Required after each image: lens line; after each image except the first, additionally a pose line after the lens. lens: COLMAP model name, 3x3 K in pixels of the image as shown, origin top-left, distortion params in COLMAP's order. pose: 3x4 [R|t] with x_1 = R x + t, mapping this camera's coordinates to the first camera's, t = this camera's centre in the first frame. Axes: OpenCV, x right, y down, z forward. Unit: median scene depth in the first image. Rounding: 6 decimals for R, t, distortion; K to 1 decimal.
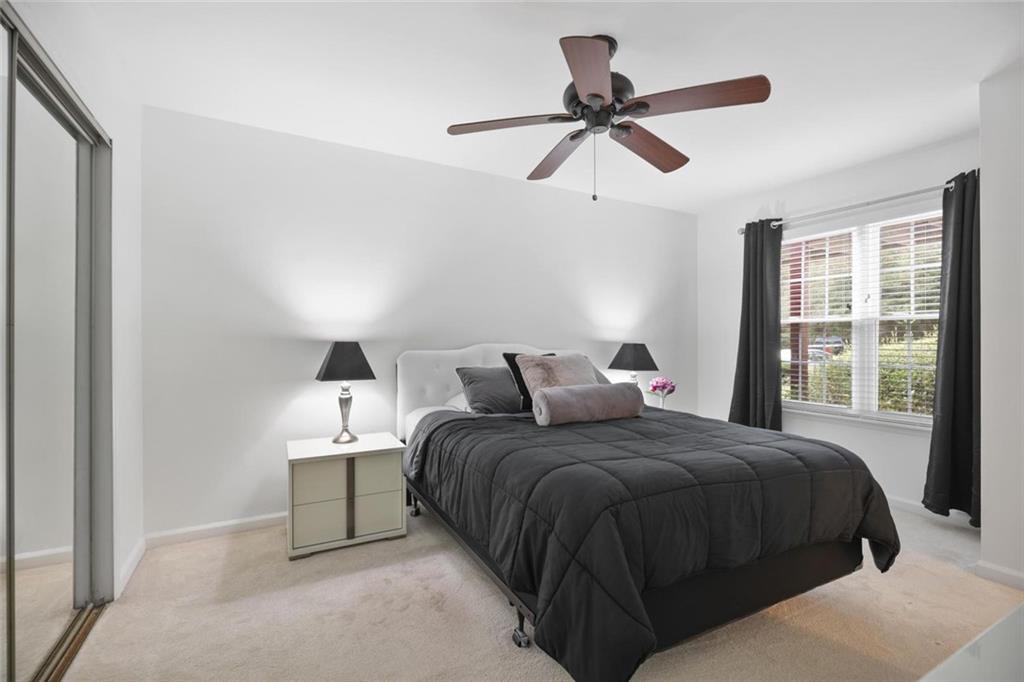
lens RADIAL K [[460.7, 0, 511.1], [0, 460.7, 344.3], [0, 0, 1]] dist [-0.001831, 0.000581]
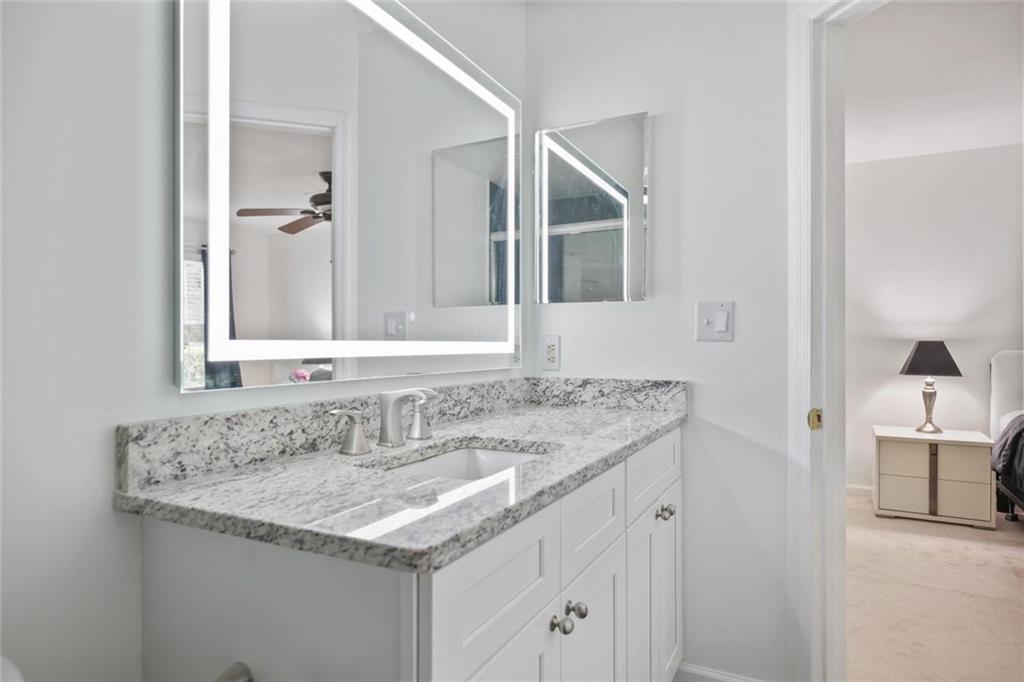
lens RADIAL K [[610.6, 0, 508.5], [0, 610.6, 341.0], [0, 0, 1]] dist [0.001514, -0.000291]
pose [[0.568707, 0.003978, -0.822530, 0.280591], [-0.008328, 0.999965, -0.000922, 0.004714], [0.822498, 0.007375, 0.568720, -0.687716]]
